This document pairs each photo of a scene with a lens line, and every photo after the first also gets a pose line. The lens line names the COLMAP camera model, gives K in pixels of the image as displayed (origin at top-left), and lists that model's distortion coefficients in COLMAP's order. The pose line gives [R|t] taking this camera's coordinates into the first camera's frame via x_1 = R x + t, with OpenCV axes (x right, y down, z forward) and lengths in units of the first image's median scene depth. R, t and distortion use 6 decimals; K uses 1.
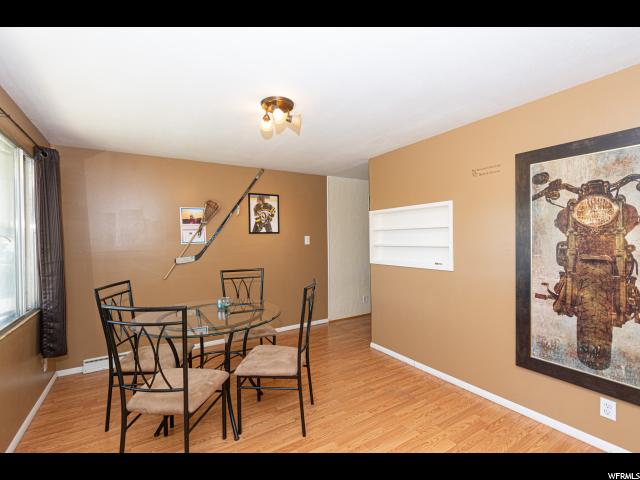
lens RADIAL K [[290.3, 0, 320.0], [0, 290.3, 240.0], [0, 0, 1]] dist [-0.000229, -0.000251]
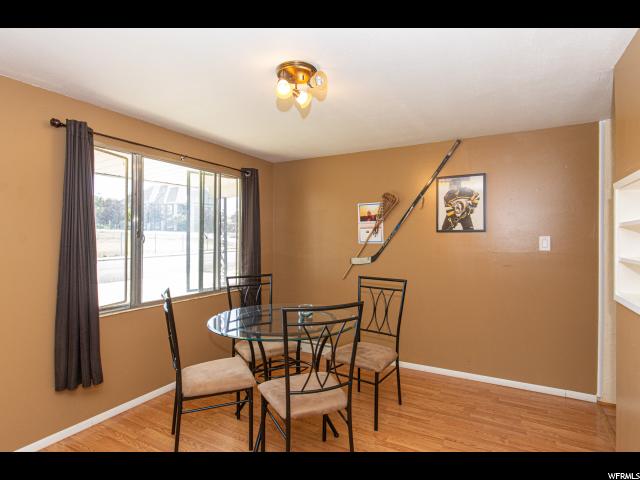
lens RADIAL K [[342.9, 0, 320.0], [0, 342.9, 240.0], [0, 0, 1]] dist [-0.000898, -0.000148]
pose [[0.496237, 0.021151, -0.867929, 0.394408], [-0.017294, 0.999746, 0.014475, -0.010168], [0.868015, 0.007827, 0.496477, 0.334107]]
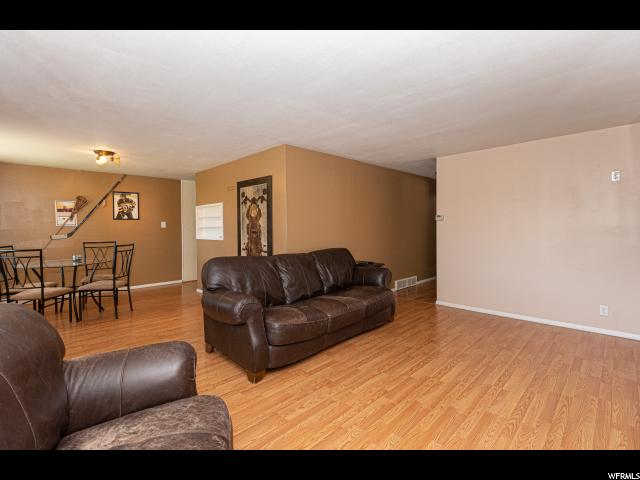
lens RADIAL K [[292.8, 0, 320.4], [0, 292.8, 229.4], [0, 0, 1]] dist [-0.001896, -0.000336]
pose [[0.974202, 0.003494, 0.225649, 0.464816], [-0.004021, 0.999990, 0.001872, 0.021769], [-0.225640, -0.002731, 0.974207, -0.700247]]
